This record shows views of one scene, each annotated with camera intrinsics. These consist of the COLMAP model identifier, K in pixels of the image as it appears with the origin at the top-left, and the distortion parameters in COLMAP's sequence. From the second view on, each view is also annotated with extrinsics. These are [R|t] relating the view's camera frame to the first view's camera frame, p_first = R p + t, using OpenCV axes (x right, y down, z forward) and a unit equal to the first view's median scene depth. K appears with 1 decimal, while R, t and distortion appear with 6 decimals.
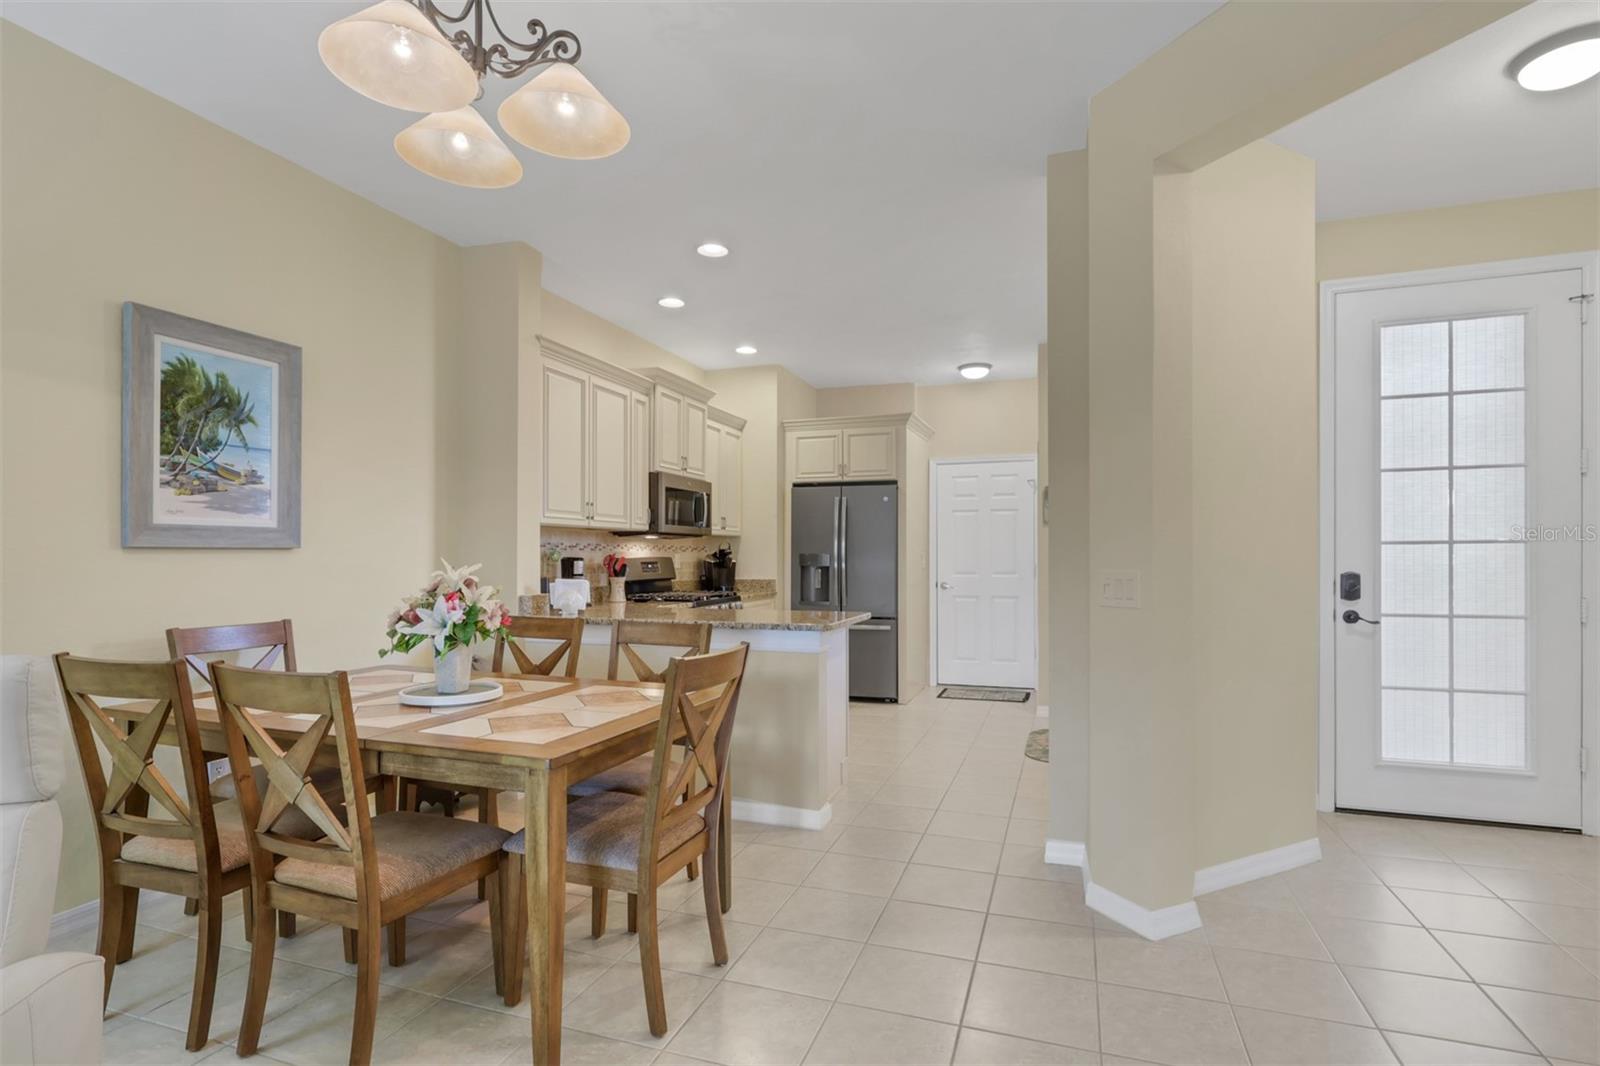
lens RADIAL K [[790.2, 0, 800.0], [0, 790.2, 533.0], [0, 0, 1]] dist [-0.000872, -0.000132]
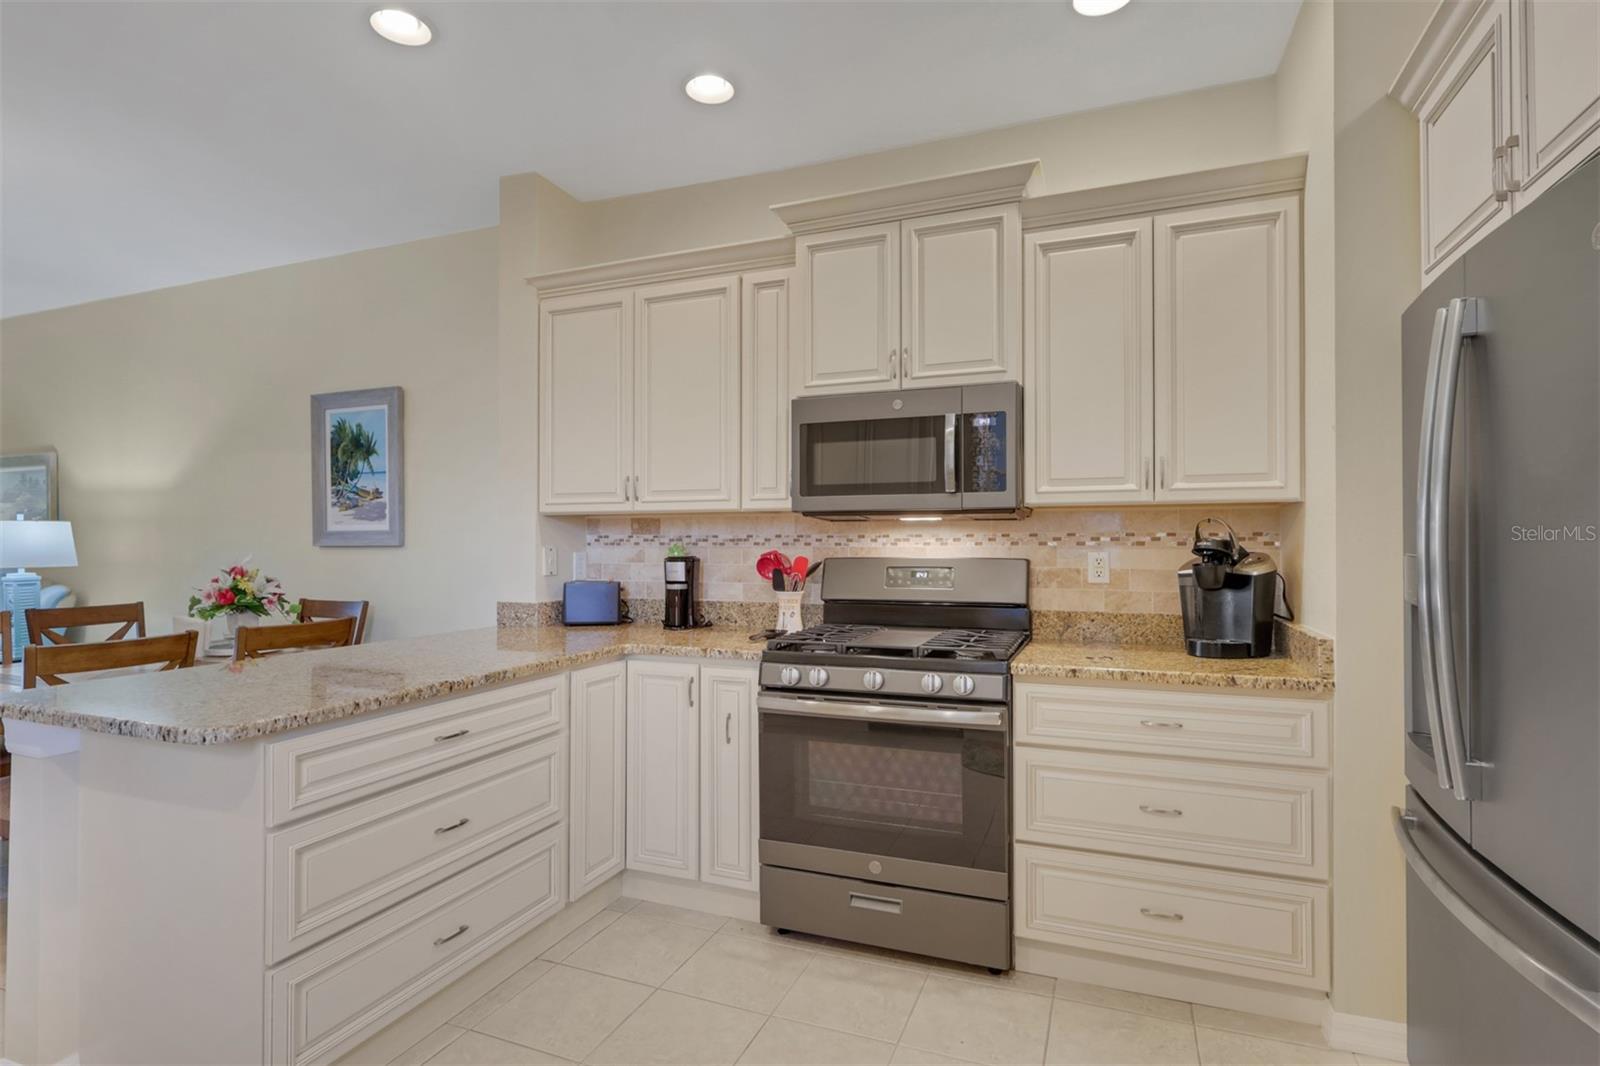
lens RADIAL K [[790.2, 0, 800.0], [0, 790.2, 533.0], [0, 0, 1]] dist [-0.000872, -0.000132]
pose [[-0.064590, -0.016077, -0.997782, 0.616248], [0.023394, 0.999571, -0.017620, 0.037749], [0.997638, -0.024480, -0.064186, 1.827407]]
